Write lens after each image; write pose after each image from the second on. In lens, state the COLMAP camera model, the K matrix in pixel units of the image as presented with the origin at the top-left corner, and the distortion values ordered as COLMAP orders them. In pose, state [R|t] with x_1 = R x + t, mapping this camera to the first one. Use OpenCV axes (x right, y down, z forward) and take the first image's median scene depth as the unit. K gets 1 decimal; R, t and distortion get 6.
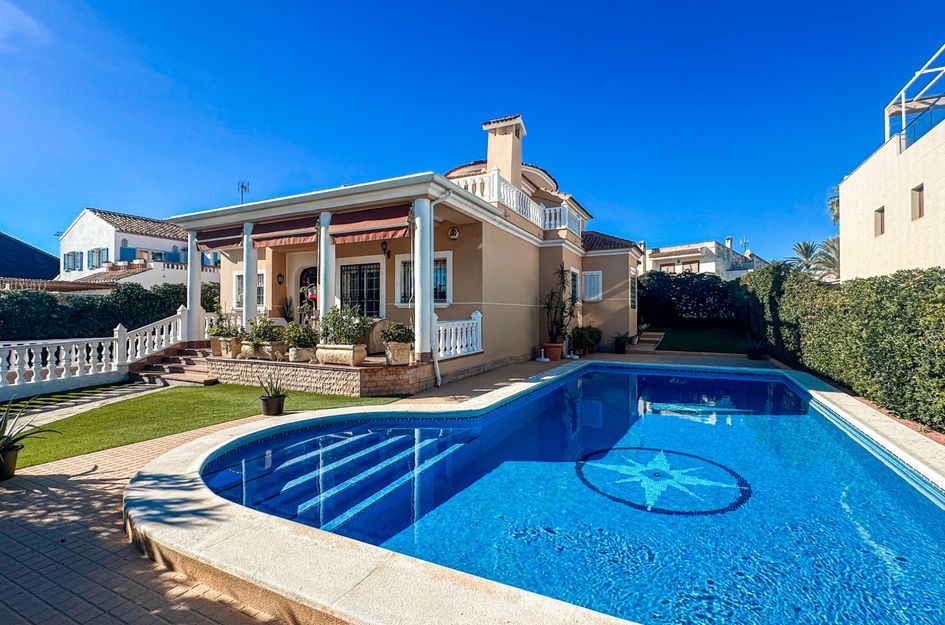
lens RADIAL K [[436.8, 0, 470.8], [0, 436.8, 310.1], [0, 0, 1]] dist [-0.002012, -0.000340]
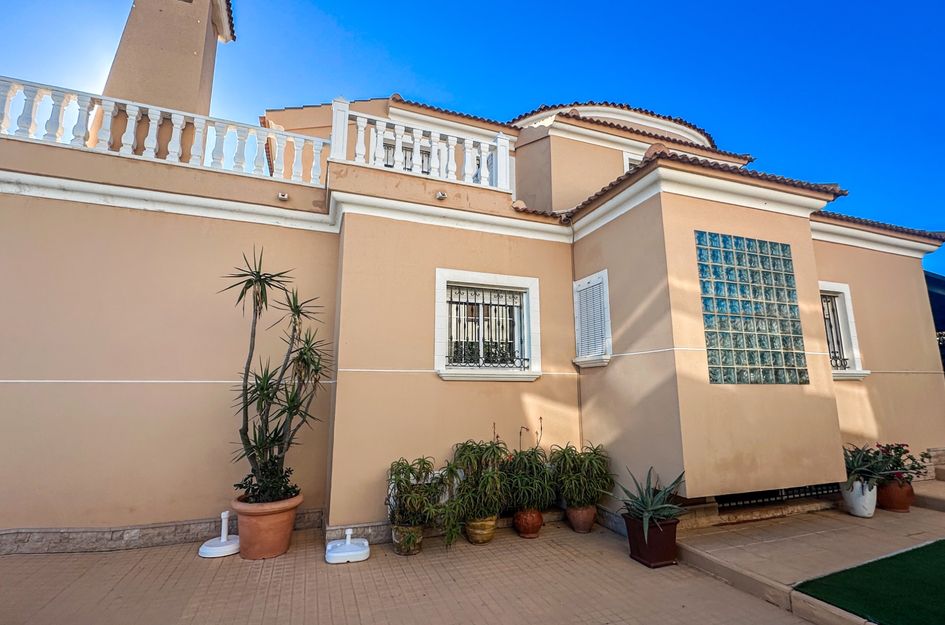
lens RADIAL K [[436.8, 0, 470.8], [0, 436.8, 310.1], [0, 0, 1]] dist [-0.002012, -0.000340]
pose [[0.733659, -0.124796, -0.667960, 0.407749], [0.007112, 0.984347, -0.176096, -0.002176], [0.679480, 0.124444, 0.723063, 0.642864]]
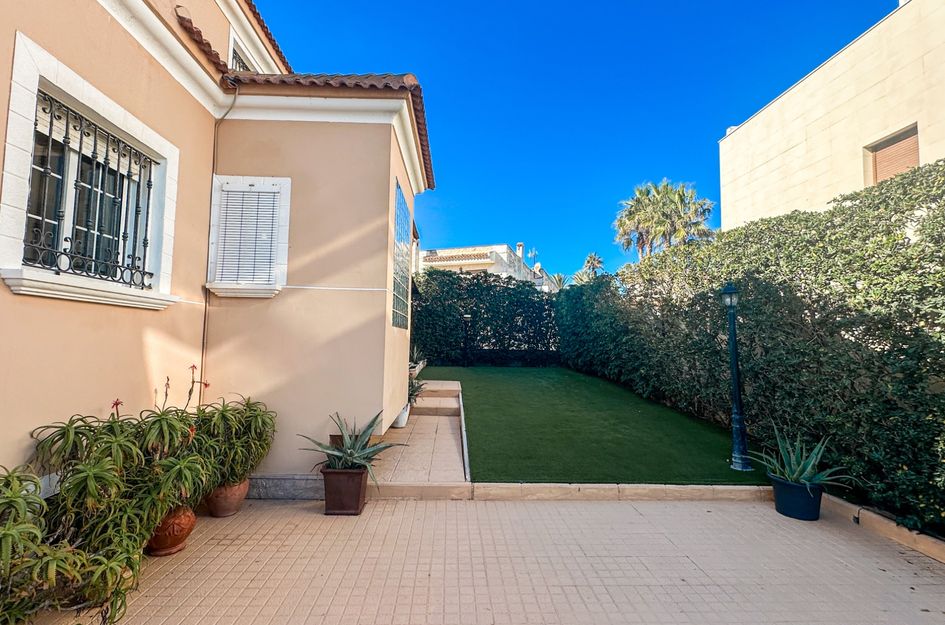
lens RADIAL K [[436.8, 0, 470.8], [0, 436.8, 310.1], [0, 0, 1]] dist [-0.002012, -0.000340]
pose [[0.868483, 0.052376, 0.492944, 0.248839], [-0.024823, 0.997750, -0.062279, 0.001951], [-0.495097, 0.041852, 0.867829, 0.668748]]
